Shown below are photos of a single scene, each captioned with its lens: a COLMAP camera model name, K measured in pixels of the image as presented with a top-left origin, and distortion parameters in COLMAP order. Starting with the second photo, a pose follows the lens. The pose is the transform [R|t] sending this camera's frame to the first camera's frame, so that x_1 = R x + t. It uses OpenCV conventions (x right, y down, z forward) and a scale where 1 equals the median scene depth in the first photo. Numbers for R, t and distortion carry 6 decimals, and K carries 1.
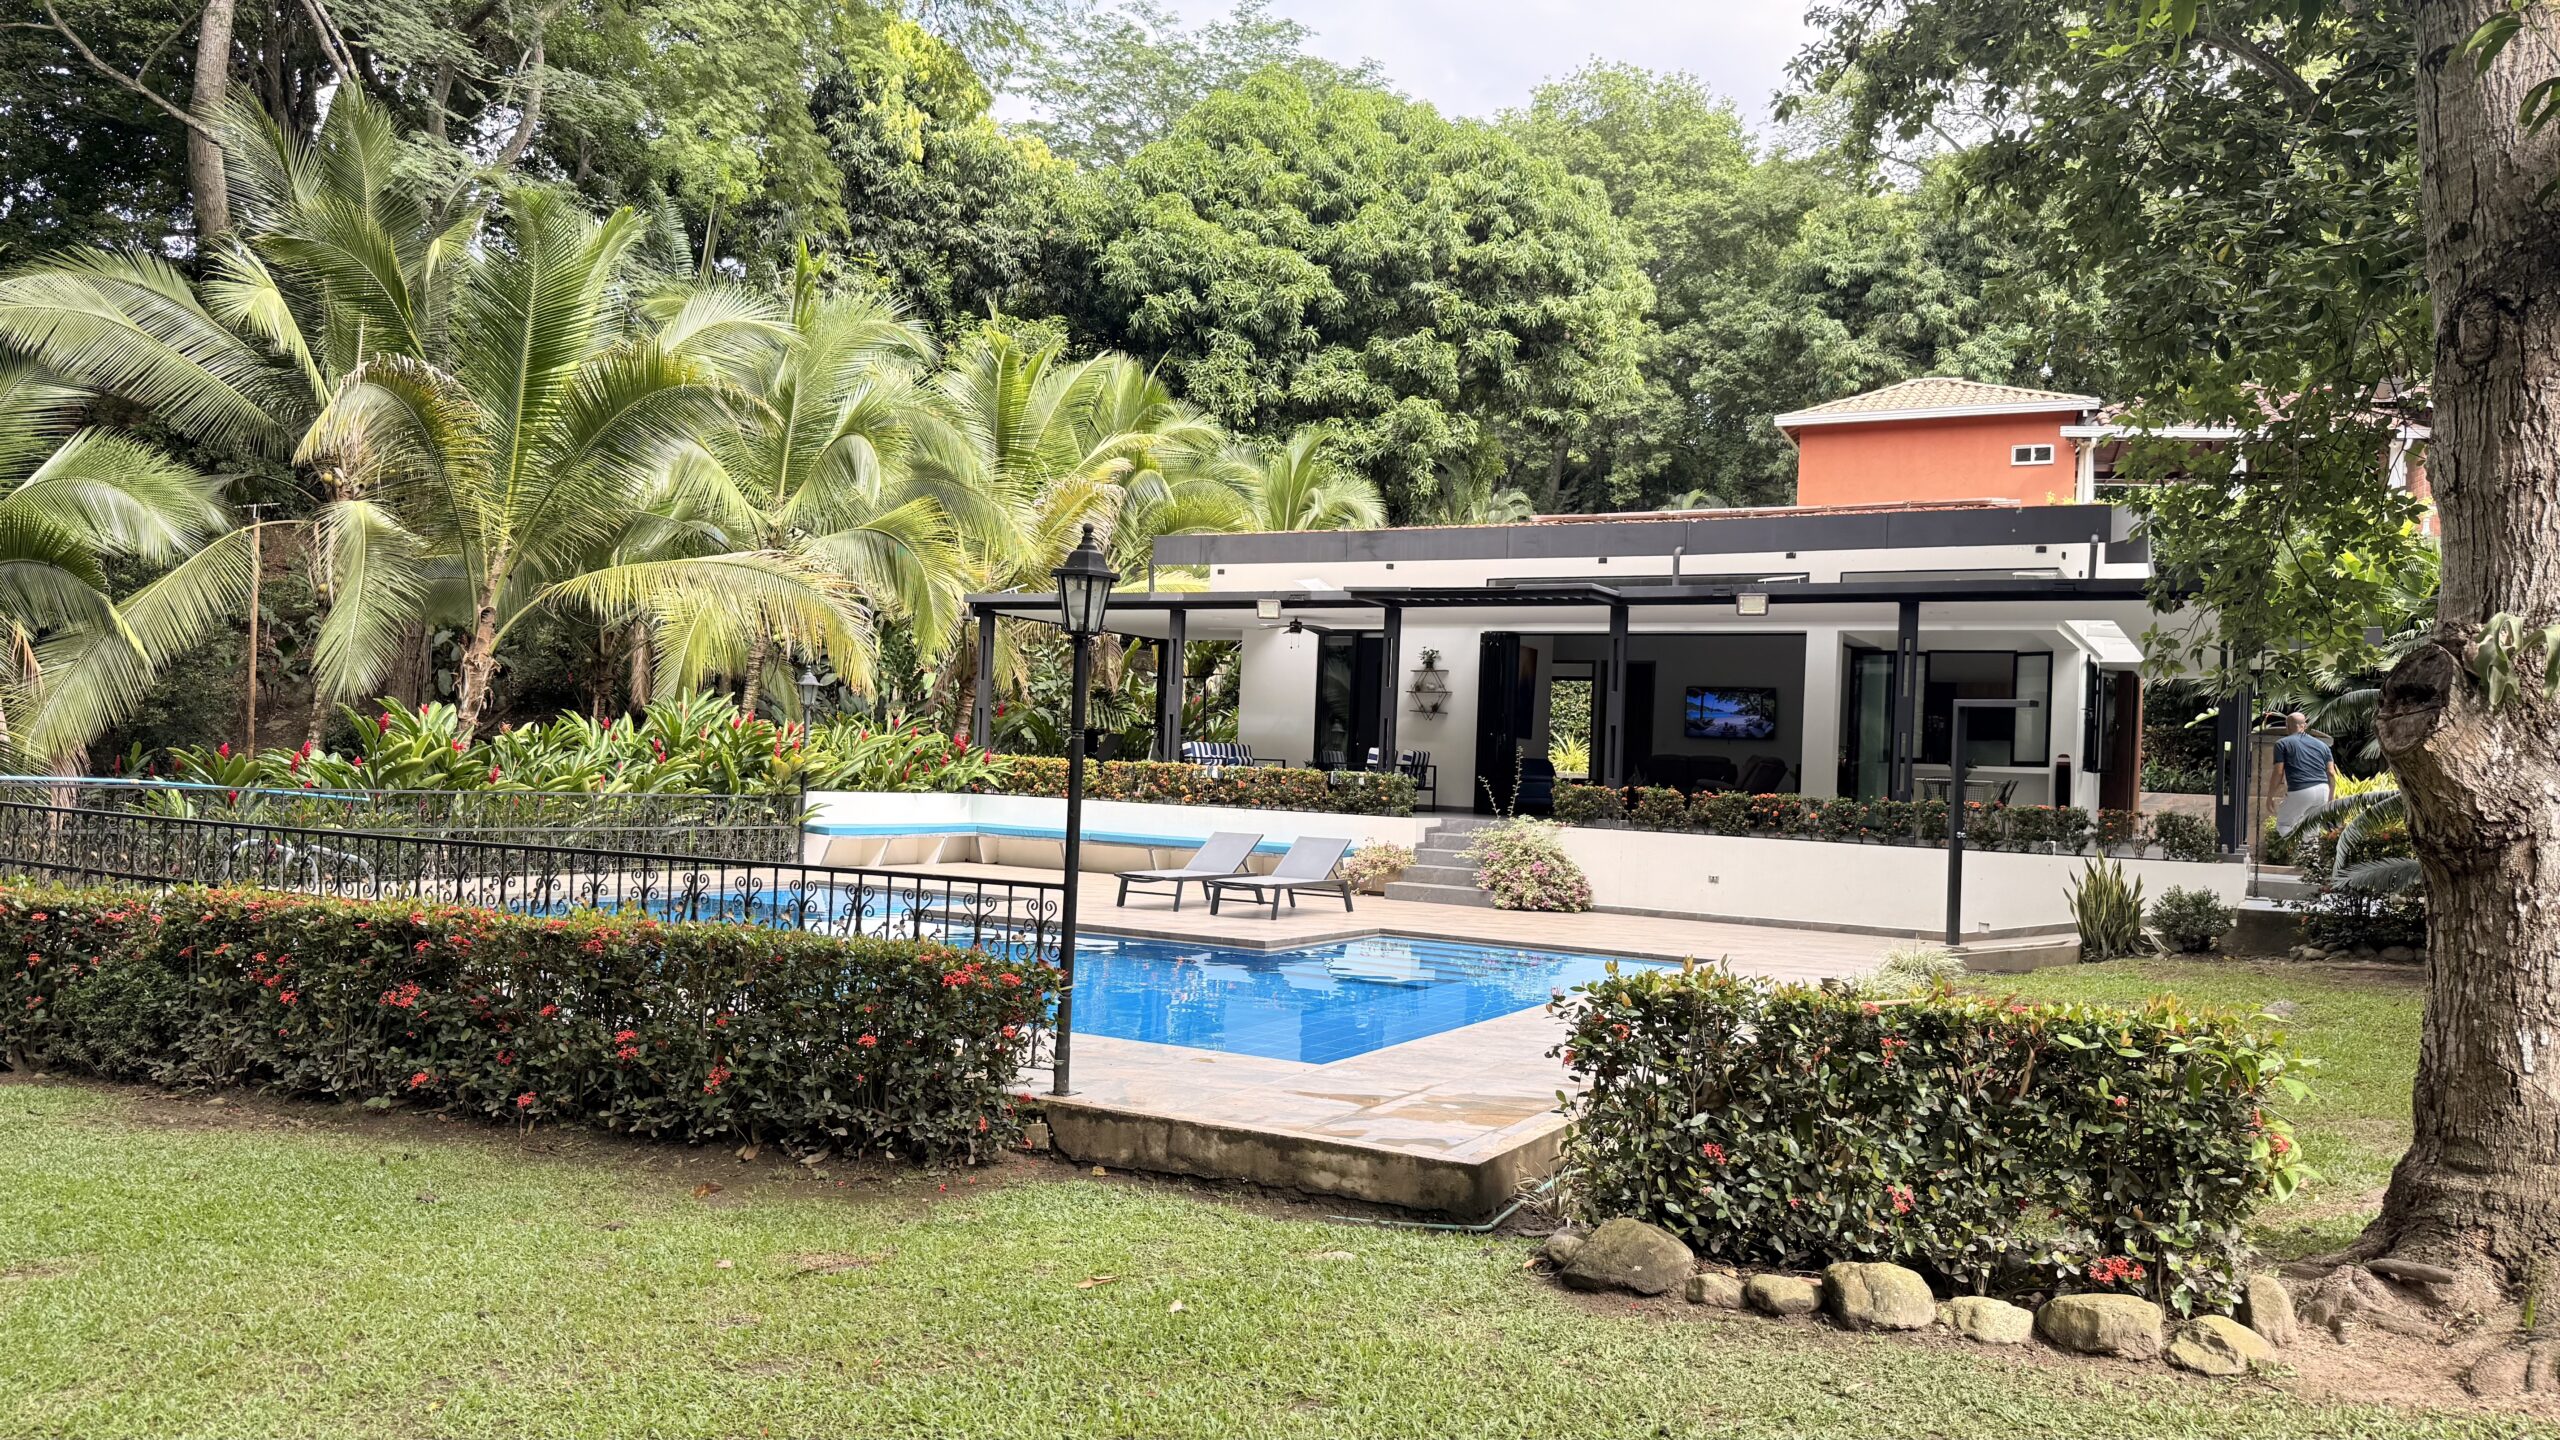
lens RADIAL K [[1812.9, 0, 1280.0], [0, 1812.9, 720.0], [0, 0, 1]] dist [0.159059, -0.291871]
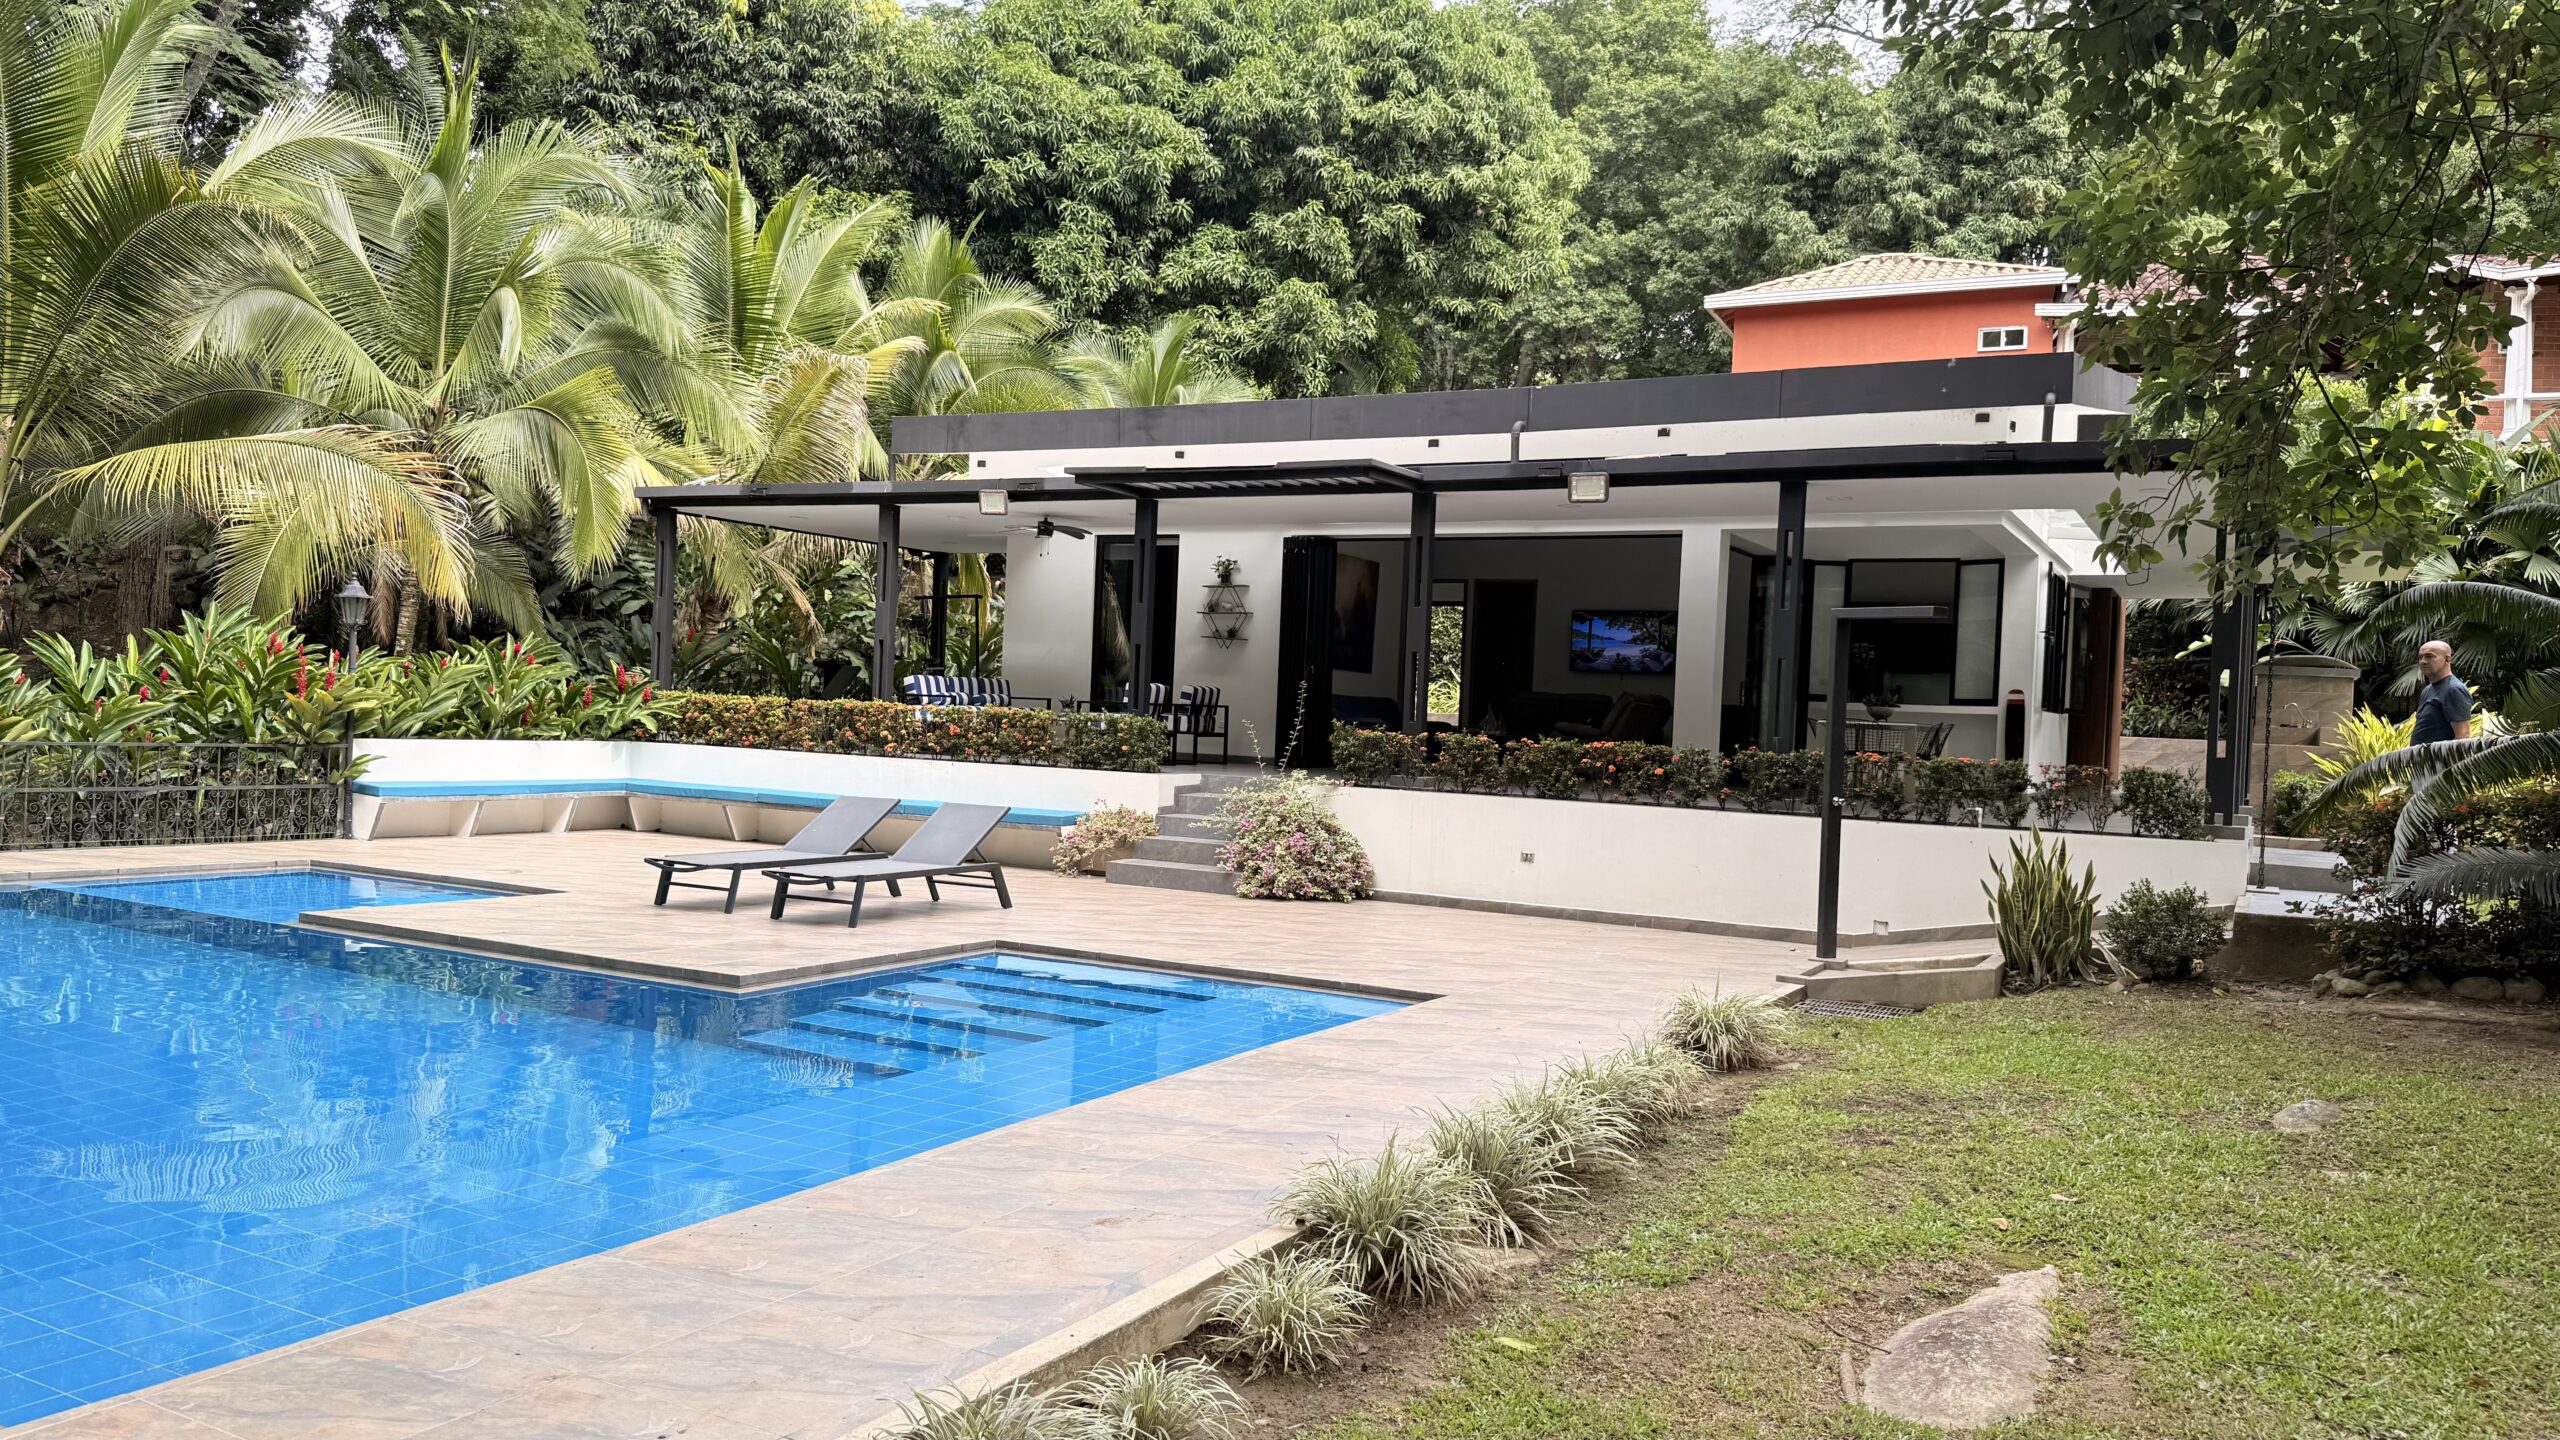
lens RADIAL K [[1793.8, 0, 1292.1], [0, 1793.8, 716.2], [0, 0, 1]] dist [0.146616, -0.245899]
pose [[1.000000, -0.000295, 0.000494, 0.070024], [0.000280, 0.999549, 0.030034, 0.003878], [-0.000502, -0.030034, 0.999549, 0.135285]]
